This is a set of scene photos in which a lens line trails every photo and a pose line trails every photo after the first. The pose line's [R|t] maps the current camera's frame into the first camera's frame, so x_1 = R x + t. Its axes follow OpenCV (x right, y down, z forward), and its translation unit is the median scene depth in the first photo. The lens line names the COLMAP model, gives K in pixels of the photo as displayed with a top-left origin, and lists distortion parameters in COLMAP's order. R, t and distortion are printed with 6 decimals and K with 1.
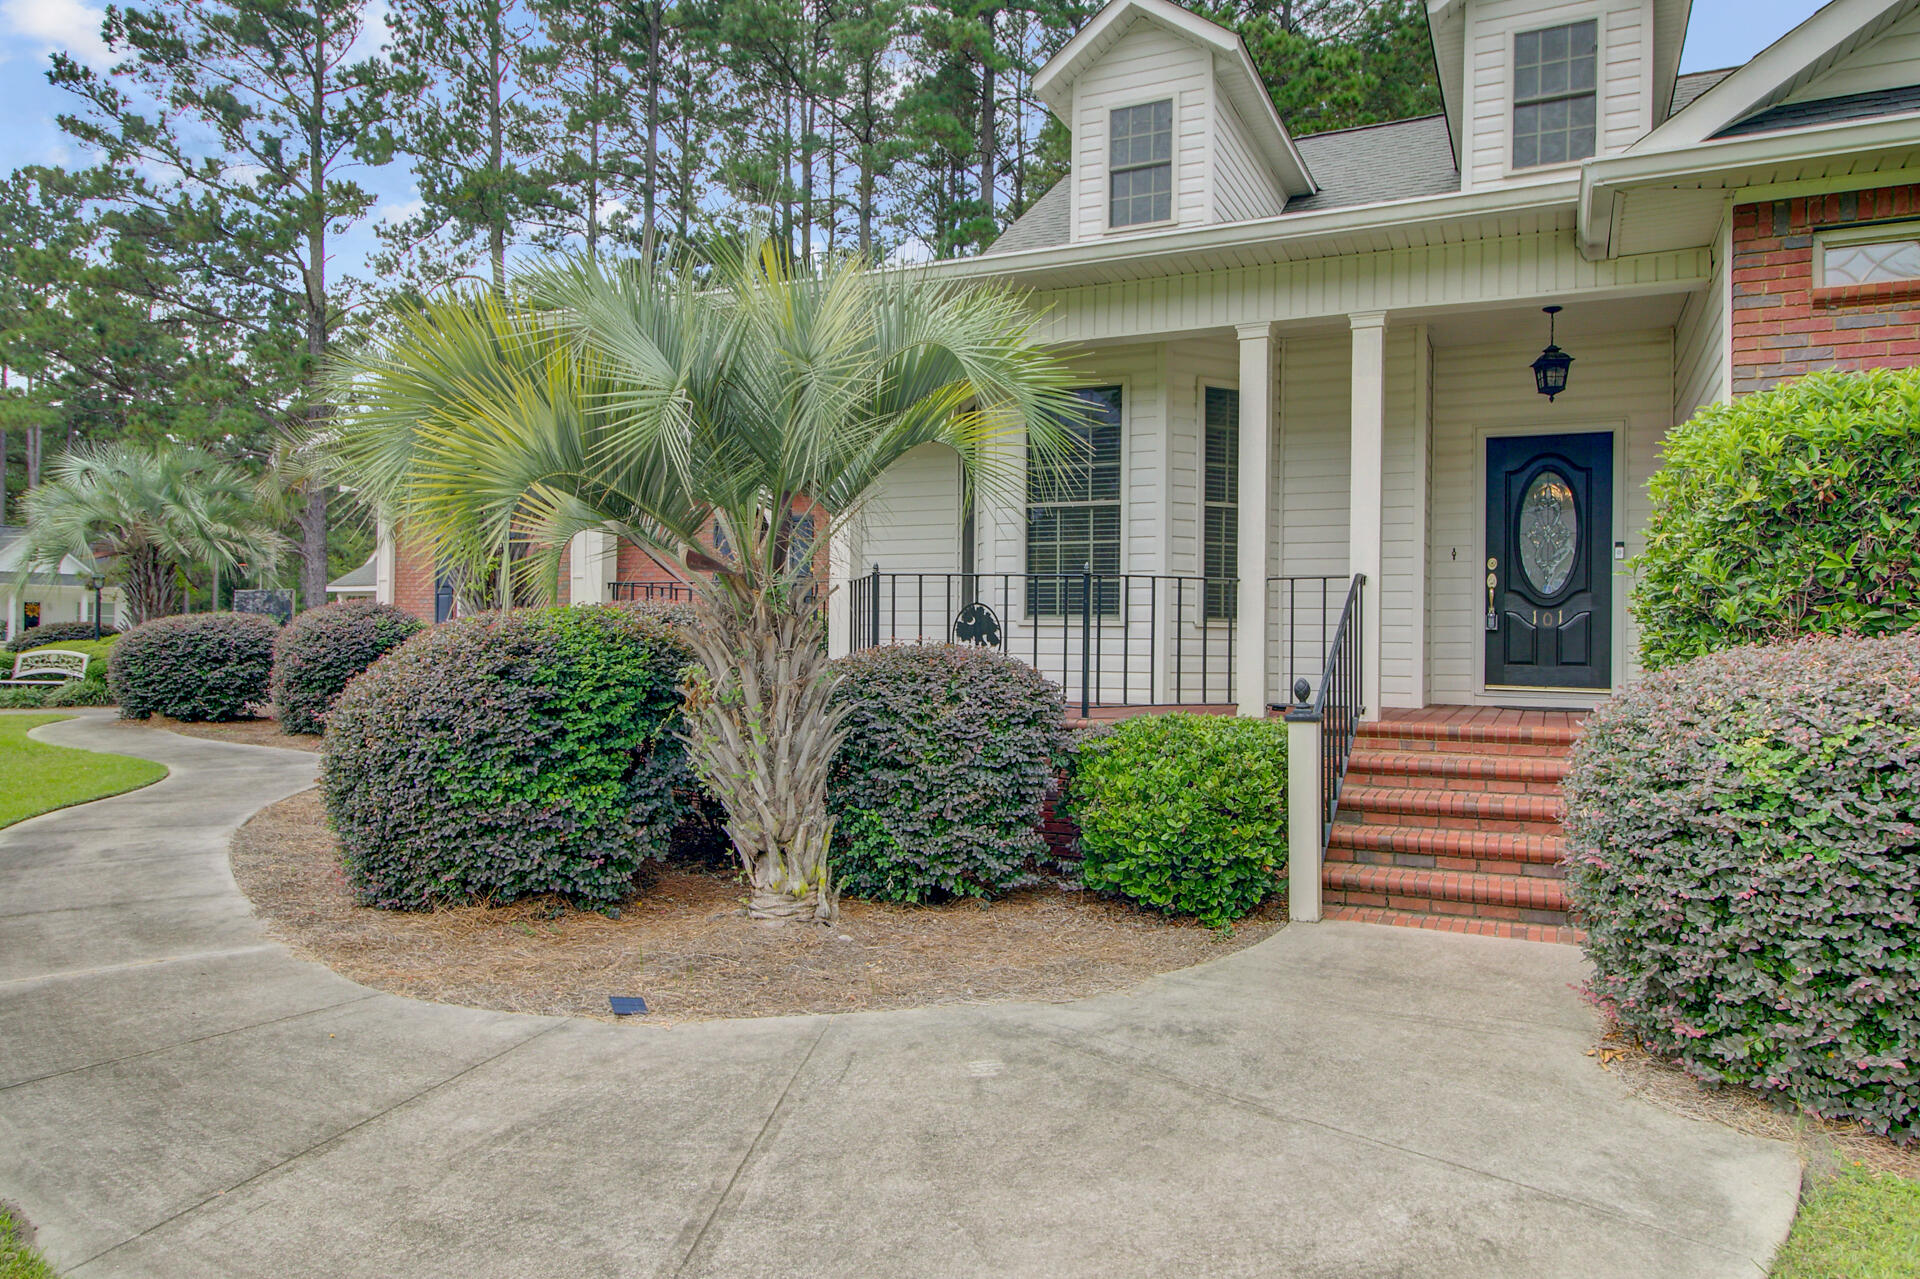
lens RADIAL K [[1266.6, 0, 969.0], [0, 1266.6, 651.6], [0, 0, 1]] dist [-0.003071, -0.014046]
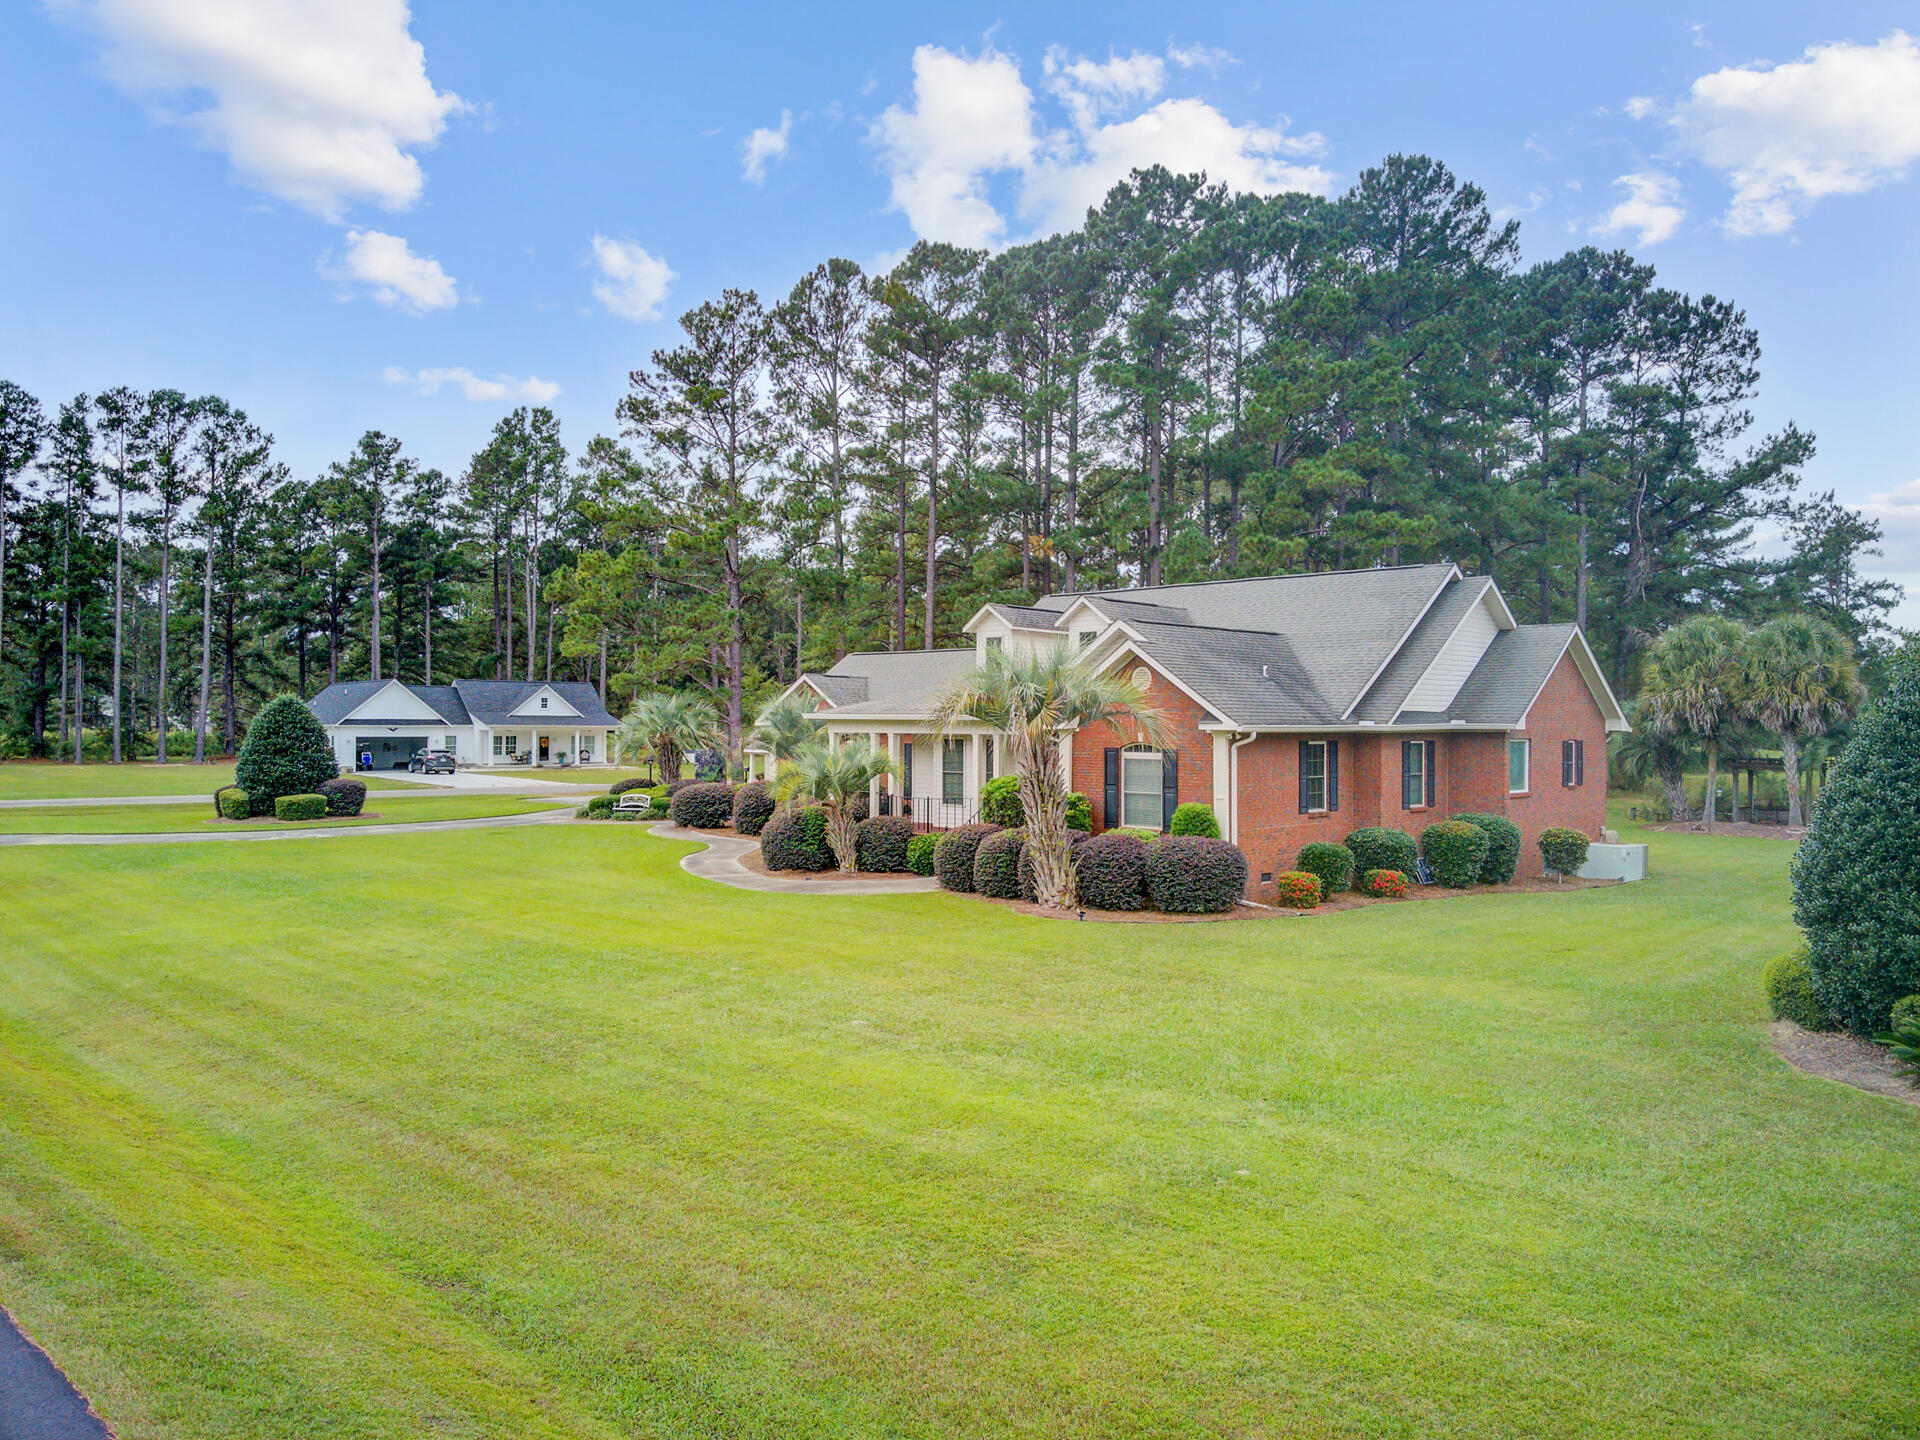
lens RADIAL K [[1485.3, 0, 964.3], [0, 1485.3, 733.9], [0, 0, 1]] dist [-0.003298, -0.015323]
pose [[0.953942, -0.007244, -0.299904, 0.640103], [0.006398, 0.999972, -0.003806, -0.098104], [0.299924, 0.001712, 0.953962, -1.385348]]
